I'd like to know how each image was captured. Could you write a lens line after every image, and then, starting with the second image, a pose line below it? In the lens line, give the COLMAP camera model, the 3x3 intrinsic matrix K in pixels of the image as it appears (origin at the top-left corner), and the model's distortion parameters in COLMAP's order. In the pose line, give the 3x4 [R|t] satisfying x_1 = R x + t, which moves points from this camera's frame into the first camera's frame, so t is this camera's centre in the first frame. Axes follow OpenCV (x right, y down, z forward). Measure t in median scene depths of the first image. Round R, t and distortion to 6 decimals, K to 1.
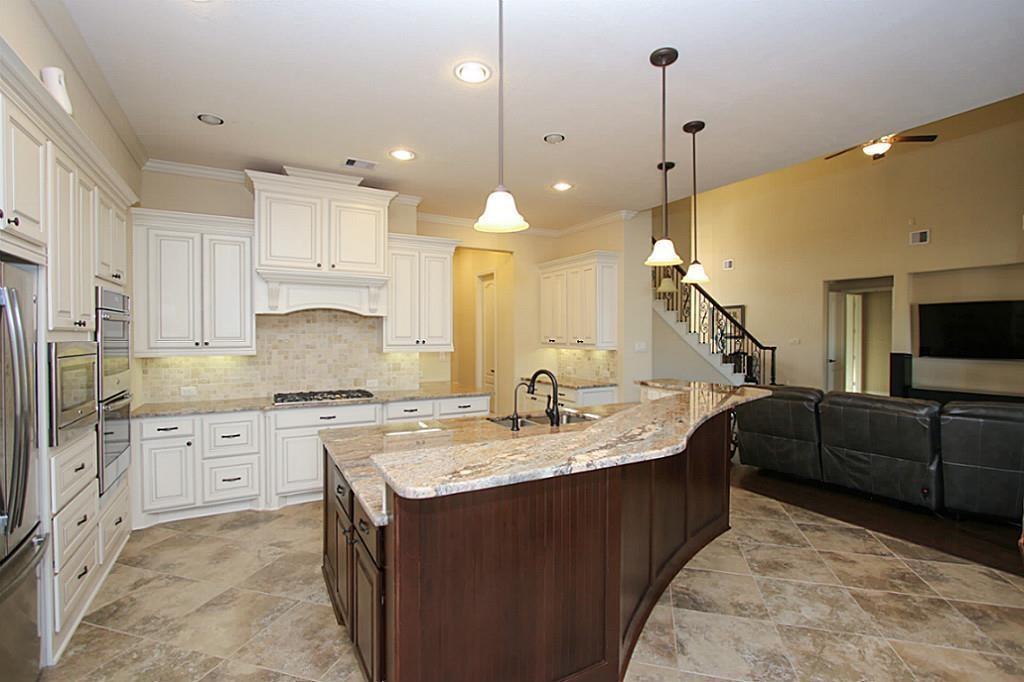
lens RADIAL K [[468.5, 0, 504.3], [0, 468.5, 341.2], [0, 0, 1]] dist [-0.019560, 0.001998]
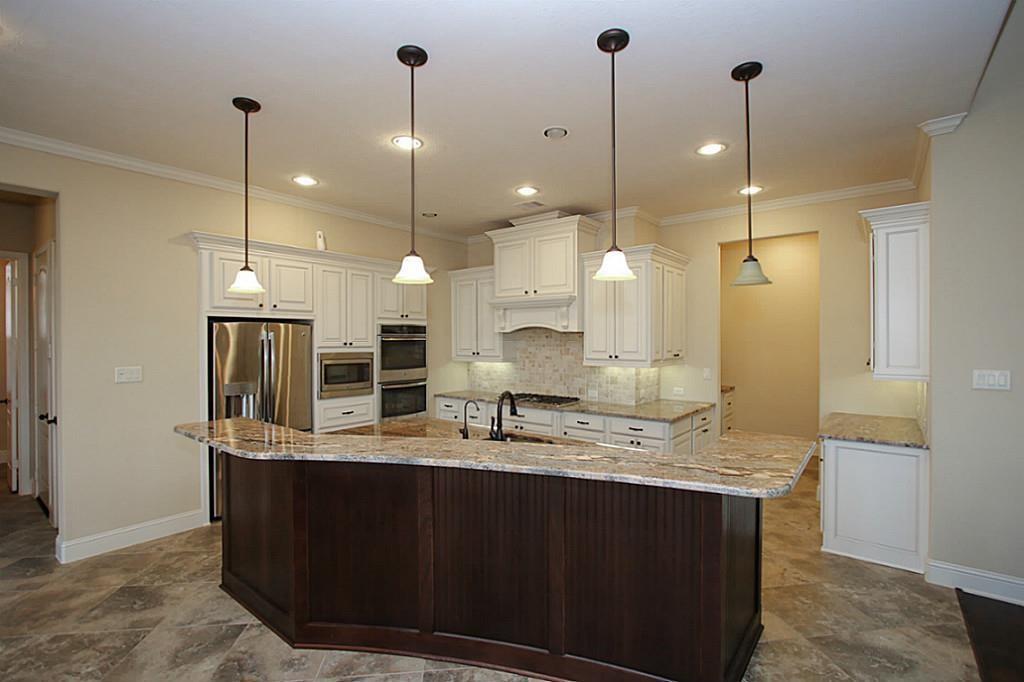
lens RADIAL K [[468.5, 0, 515.5], [0, 468.5, 339.0], [0, 0, 1]] dist [-0.019560, 0.001998]
pose [[0.390329, -0.006921, -0.920649, 0.693398], [-0.016070, 0.999768, -0.014329, -0.018834], [0.920535, 0.020388, 0.390127, 0.458533]]
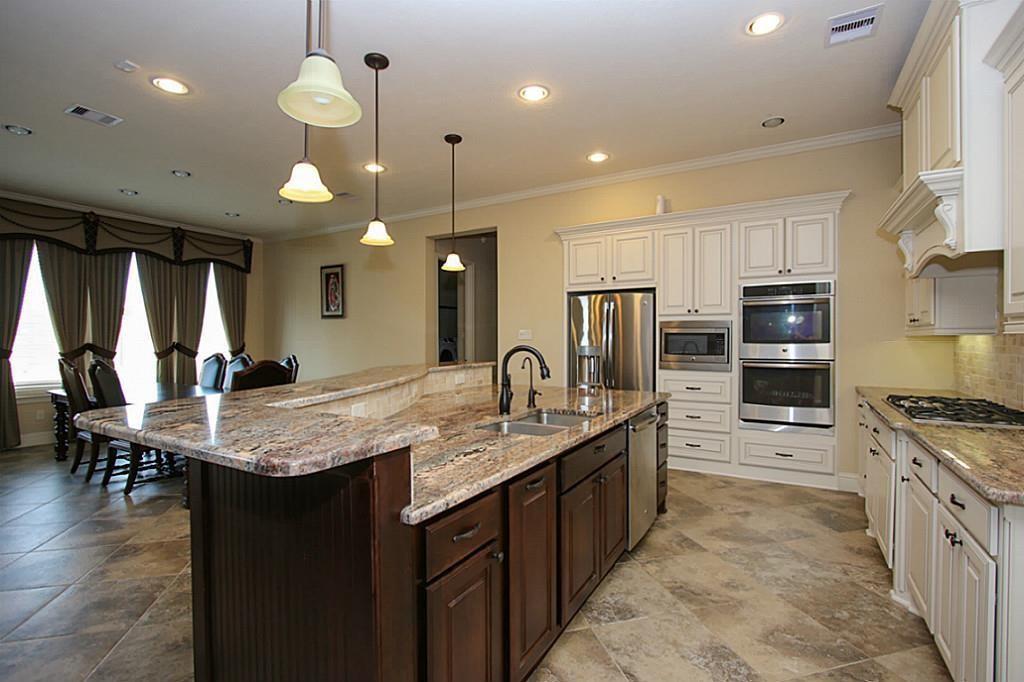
lens RADIAL K [[468.5, 0, 515.9], [0, 468.5, 343.3], [0, 0, 1]] dist [-0.019560, 0.001998]
pose [[-0.862468, 0.010867, -0.505994, 0.345366], [-0.009108, 0.999274, 0.036985, 0.018159], [0.506029, 0.036507, -0.861744, 1.186267]]
